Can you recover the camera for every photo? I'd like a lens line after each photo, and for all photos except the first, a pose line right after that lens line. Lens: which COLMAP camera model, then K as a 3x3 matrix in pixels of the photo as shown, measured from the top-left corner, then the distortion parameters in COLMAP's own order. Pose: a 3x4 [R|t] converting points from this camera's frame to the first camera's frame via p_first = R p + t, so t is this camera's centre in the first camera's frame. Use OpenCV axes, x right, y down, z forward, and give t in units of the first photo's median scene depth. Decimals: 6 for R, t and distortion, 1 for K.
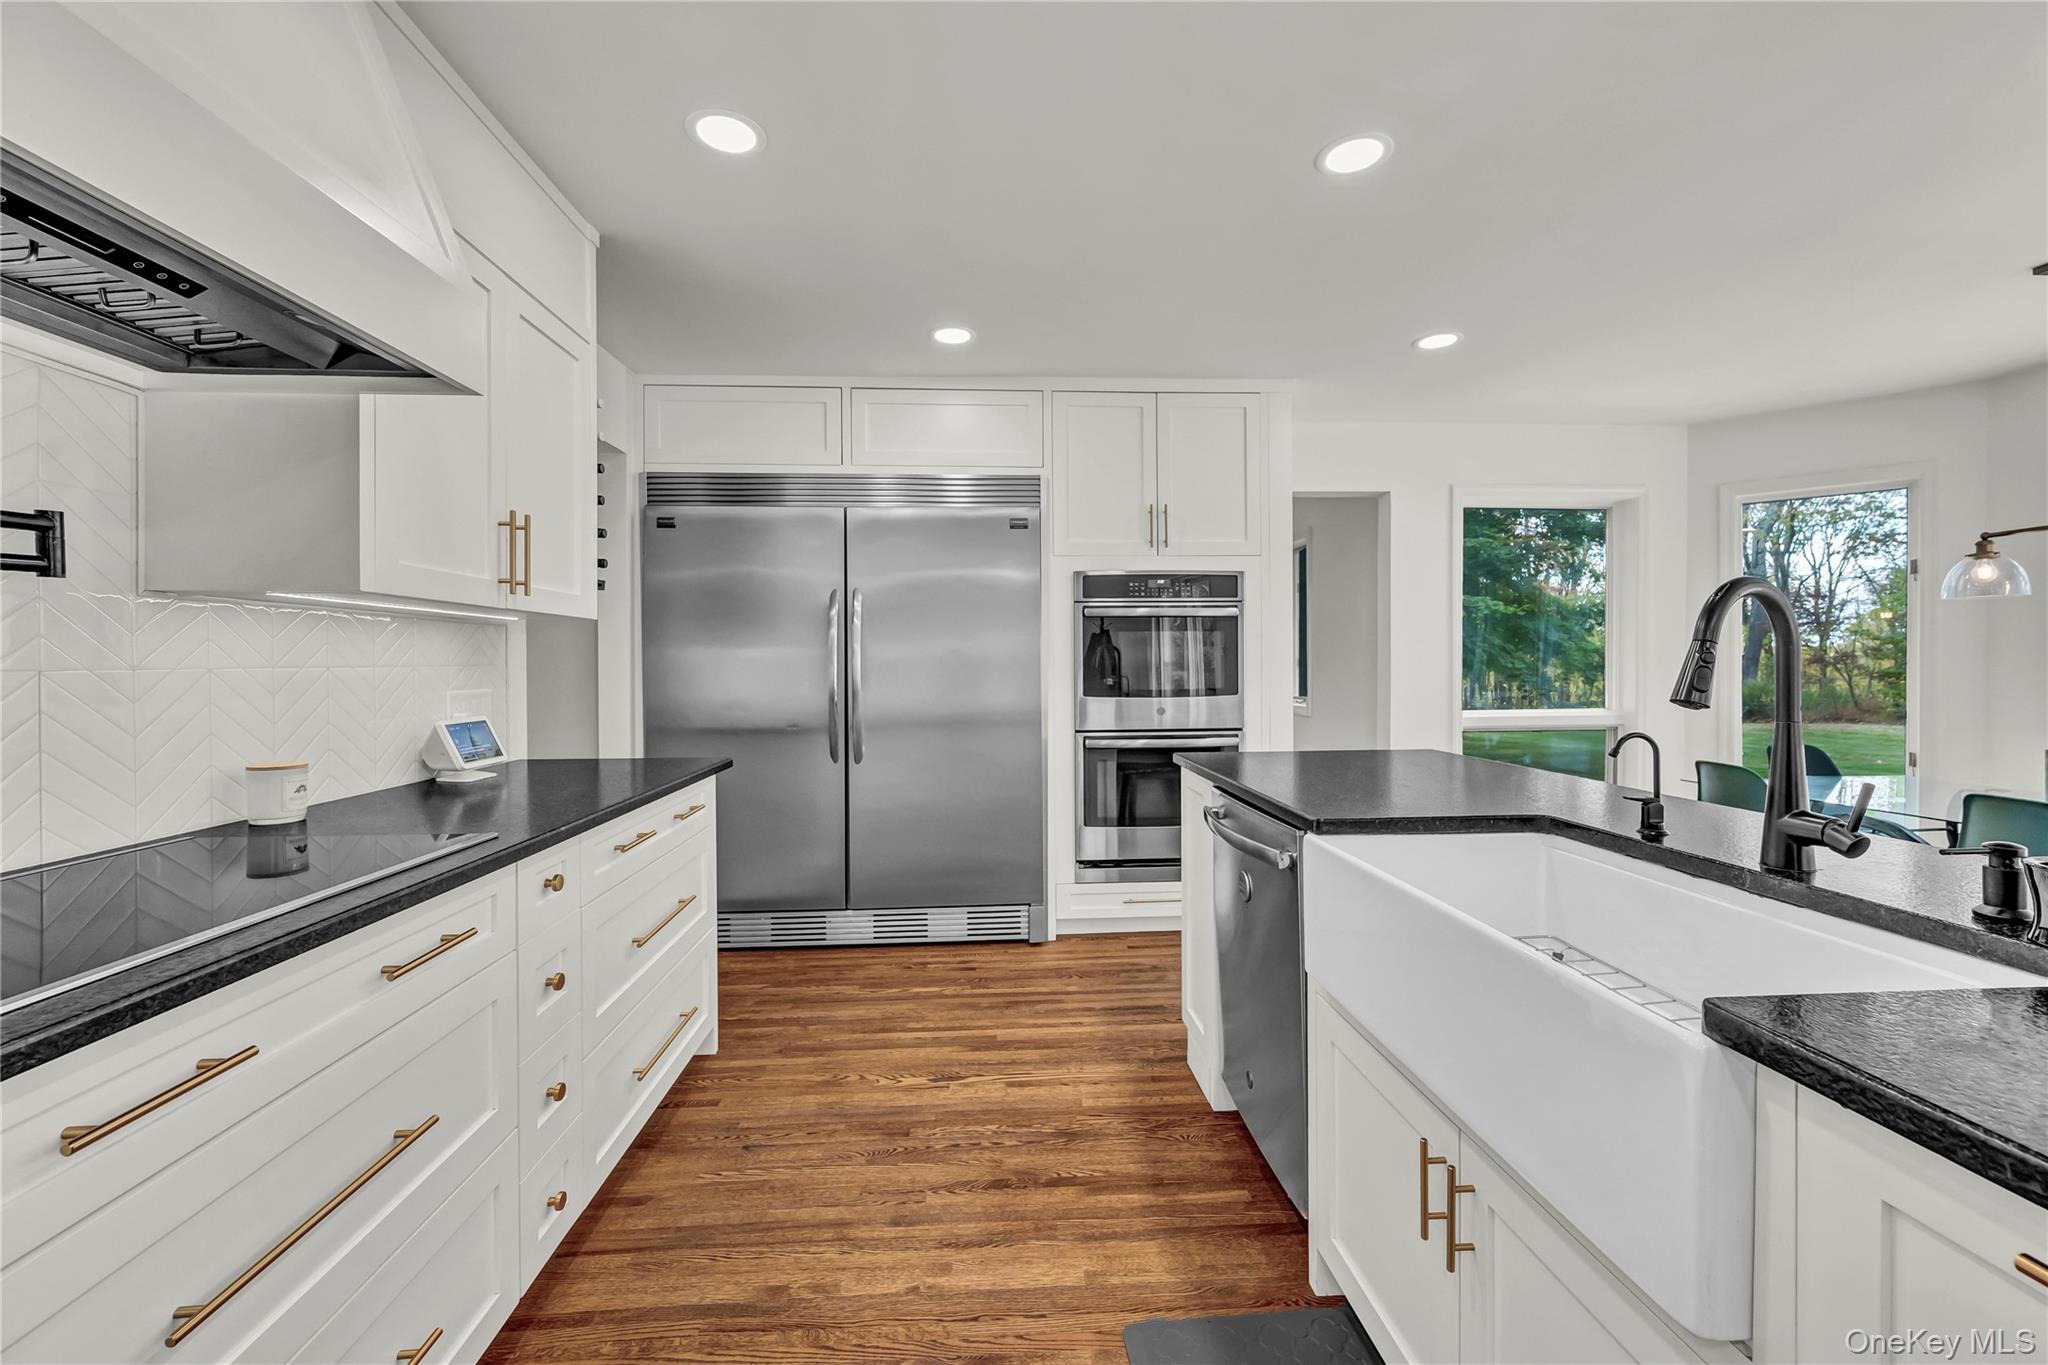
lens RADIAL K [[815.8, 0, 1016.9], [0, 815.8, 673.2], [0, 0, 1]] dist [-0.002682, 0.000807]
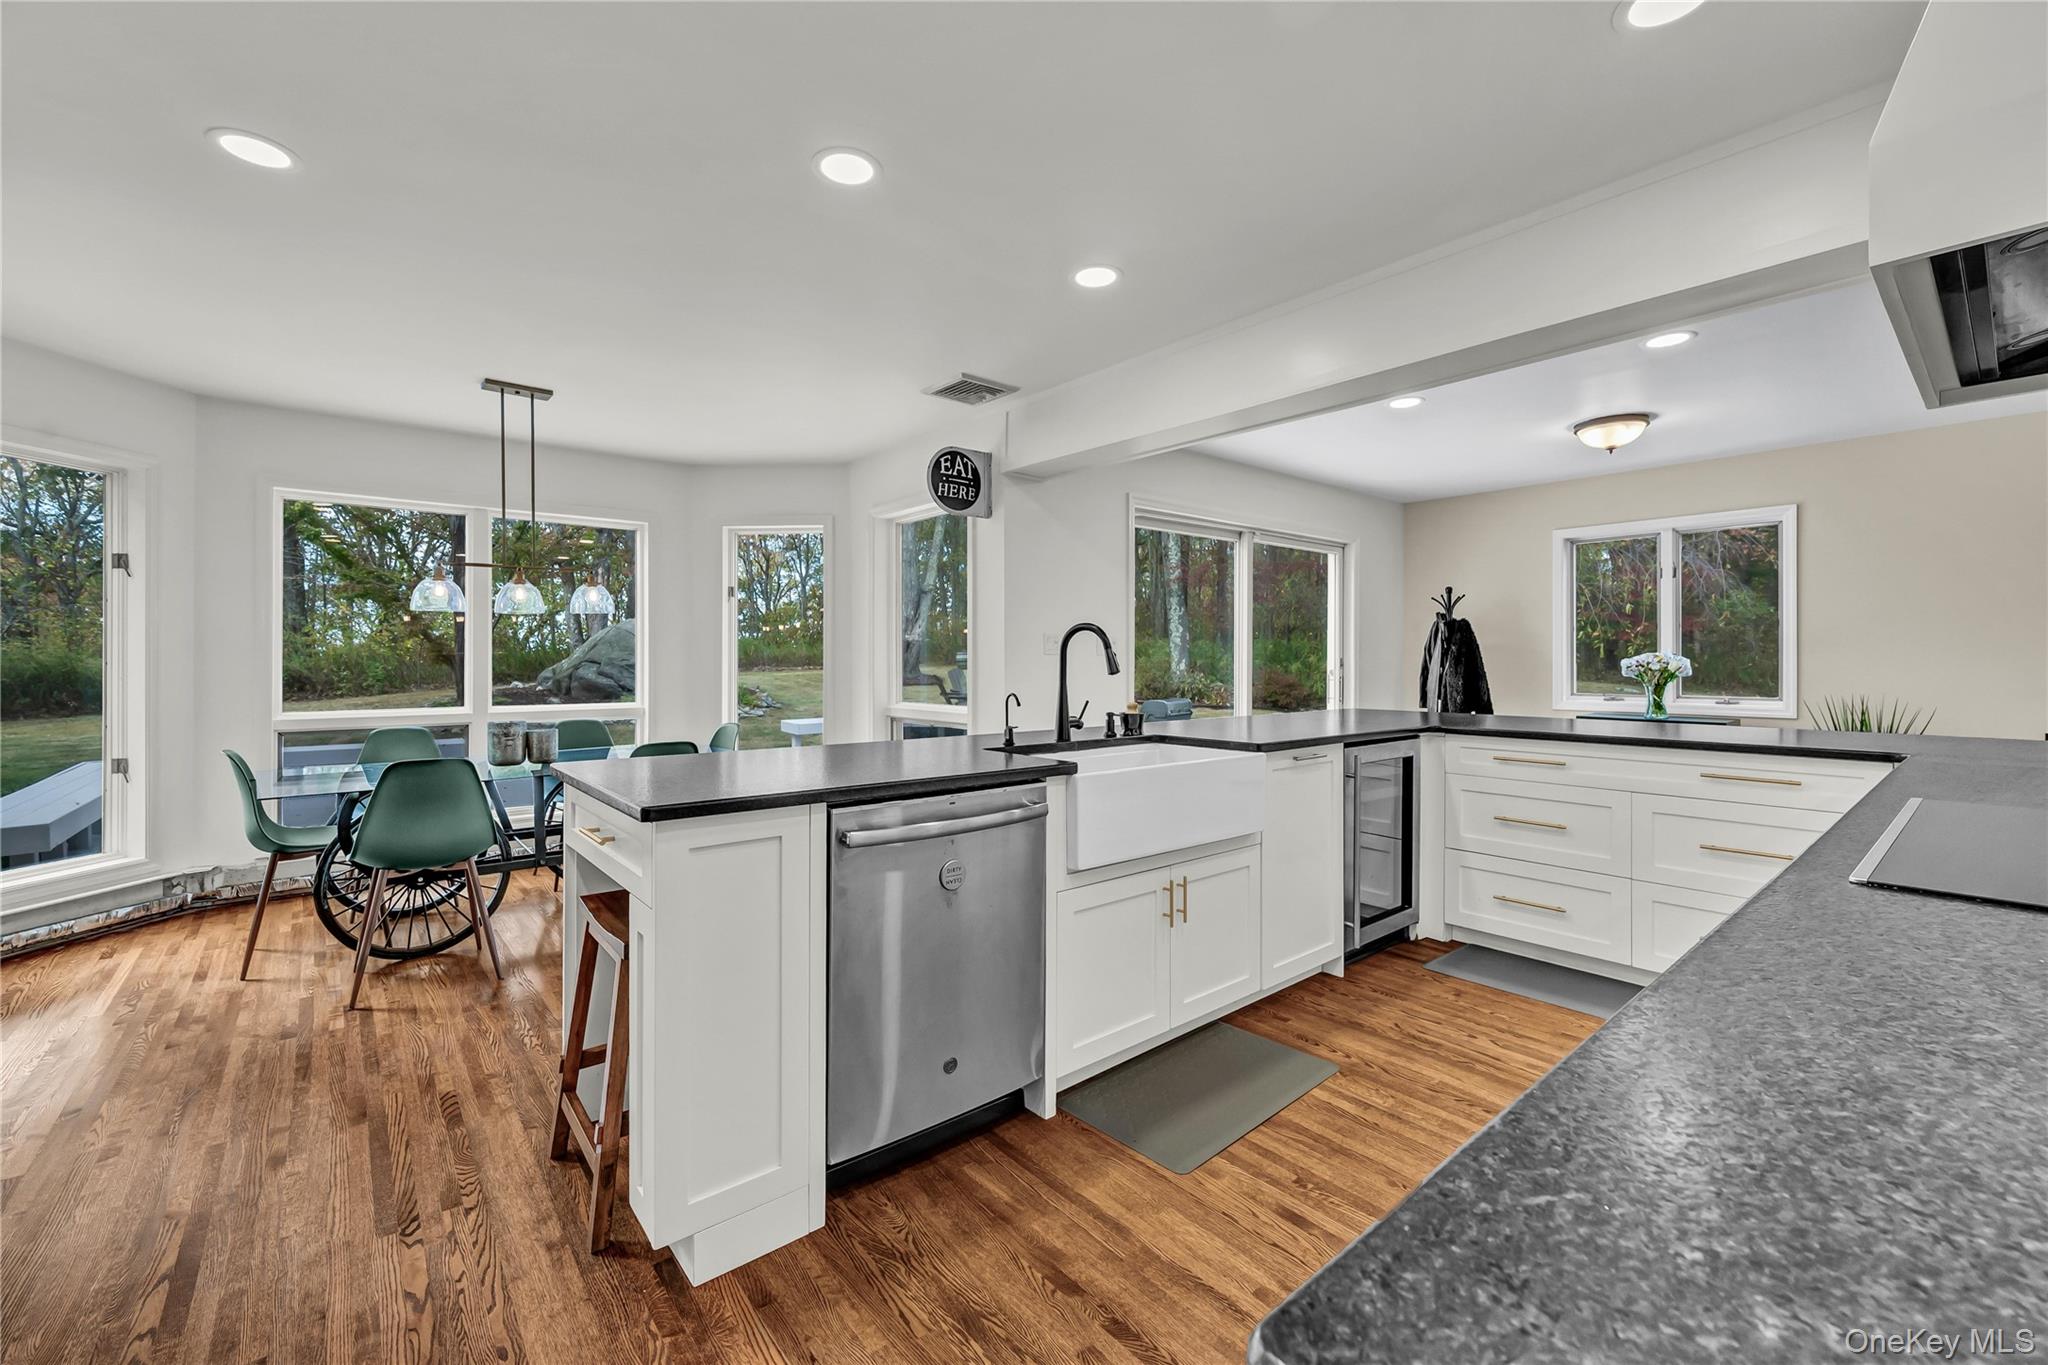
lens RADIAL K [[815.8, 0, 1001.0], [0, 815.8, 654.4], [0, 0, 1]] dist [-0.002682, 0.000807]
pose [[-0.597500, 0.014531, 0.801737, -0.523714], [0.013995, 0.999872, -0.007692, -0.005153], [-0.801747, 0.006624, -0.597627, 1.395917]]
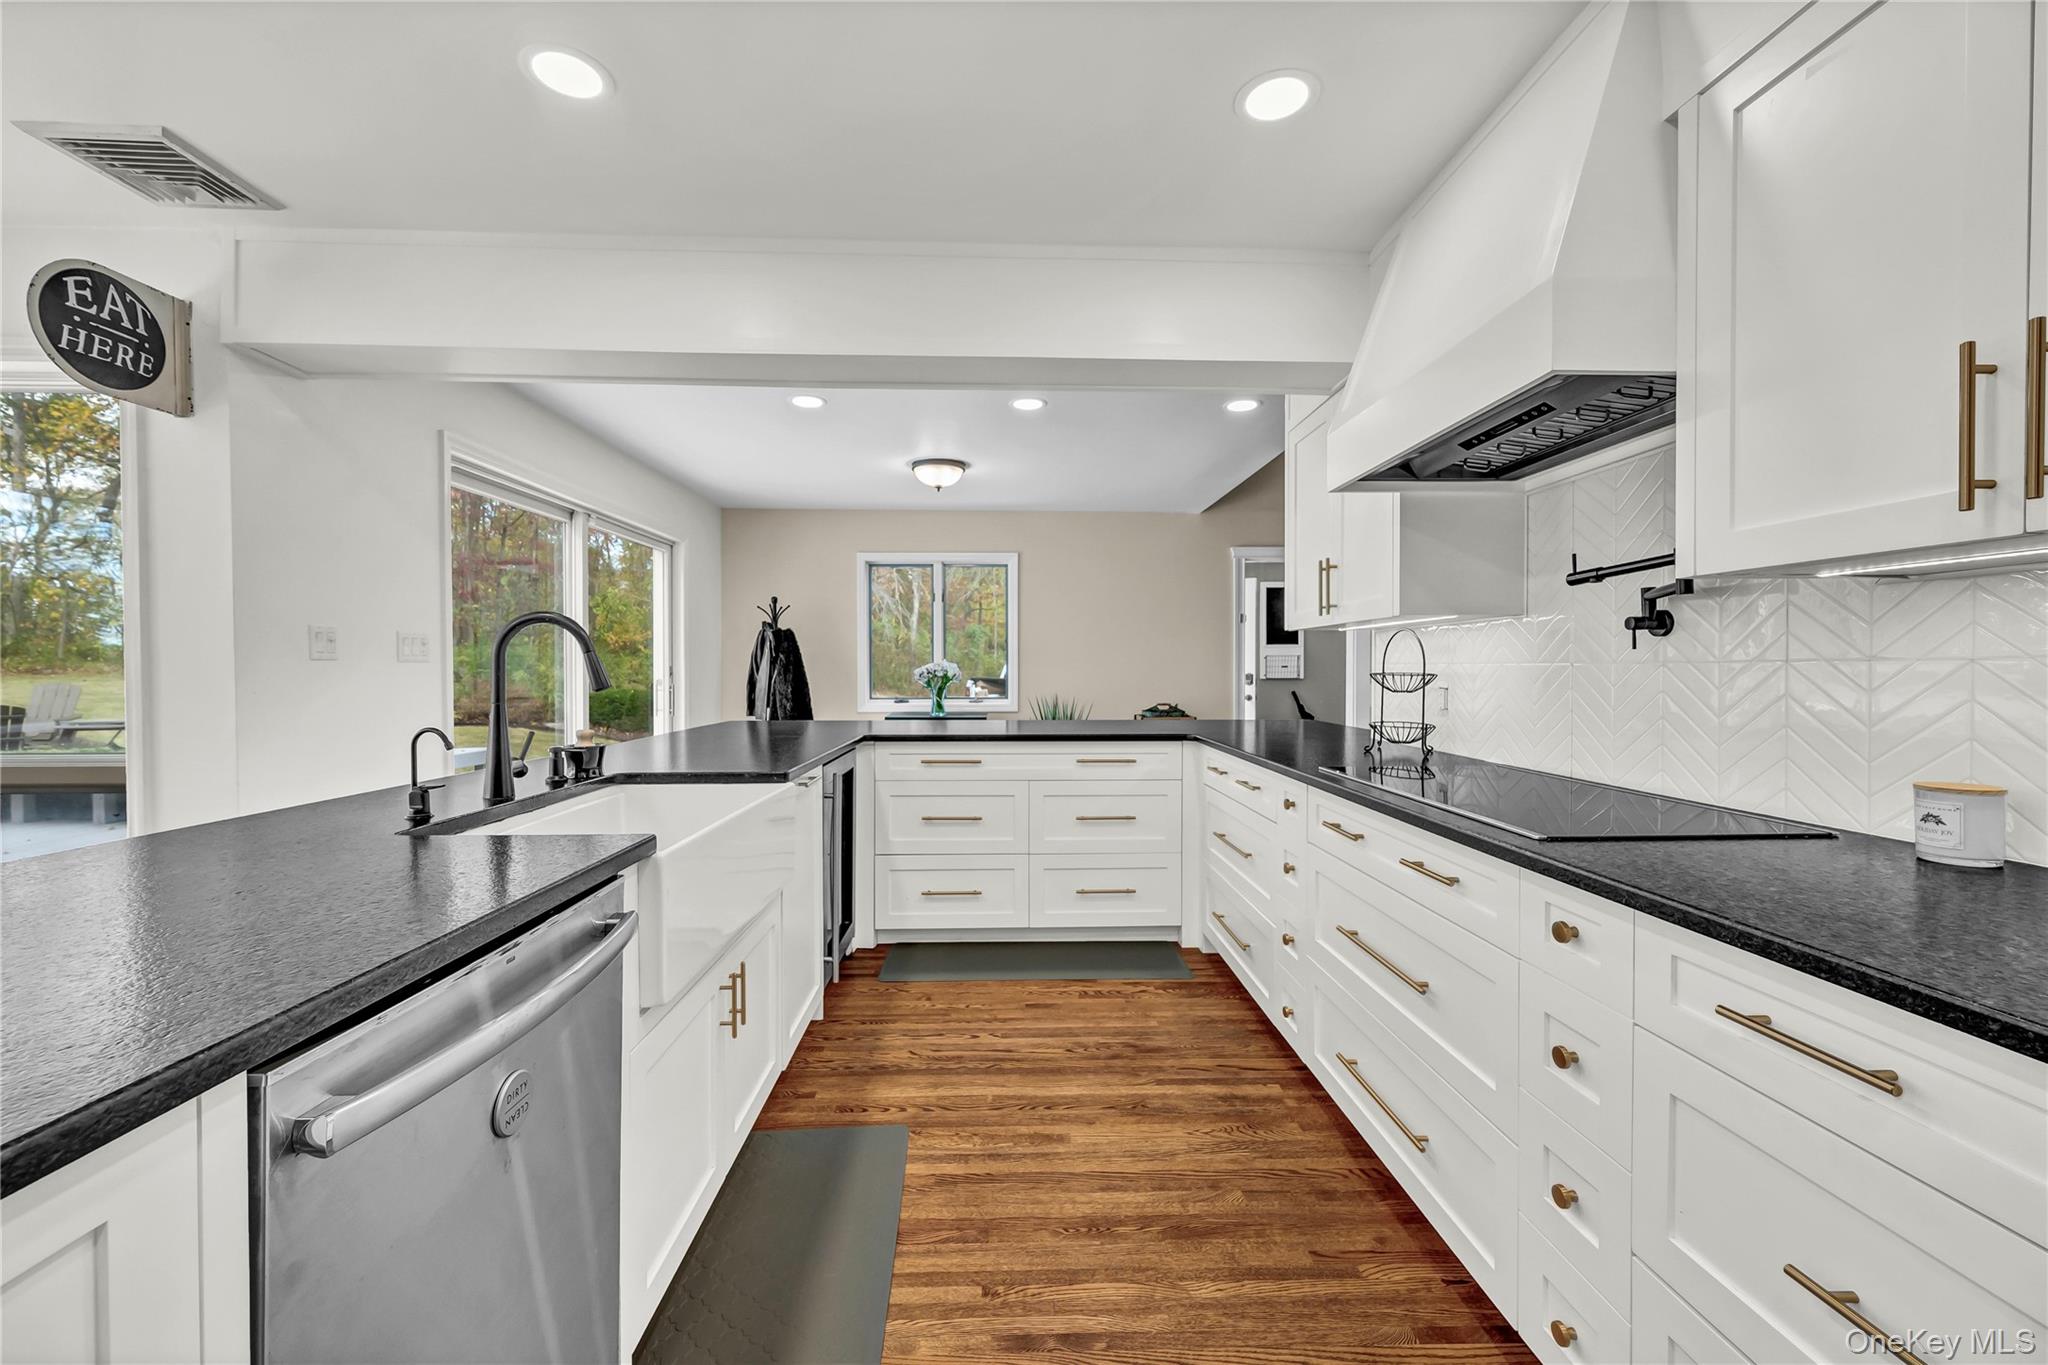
lens RADIAL K [[815.8, 0, 1022.0], [0, 815.8, 681.5], [0, 0, 1]] dist [-0.002682, 0.000807]
pose [[-0.999858, 0.009557, 0.013892, -0.060142], [0.009935, 0.999574, 0.027433, -0.010074], [-0.013624, 0.027567, -0.999527, 1.338279]]
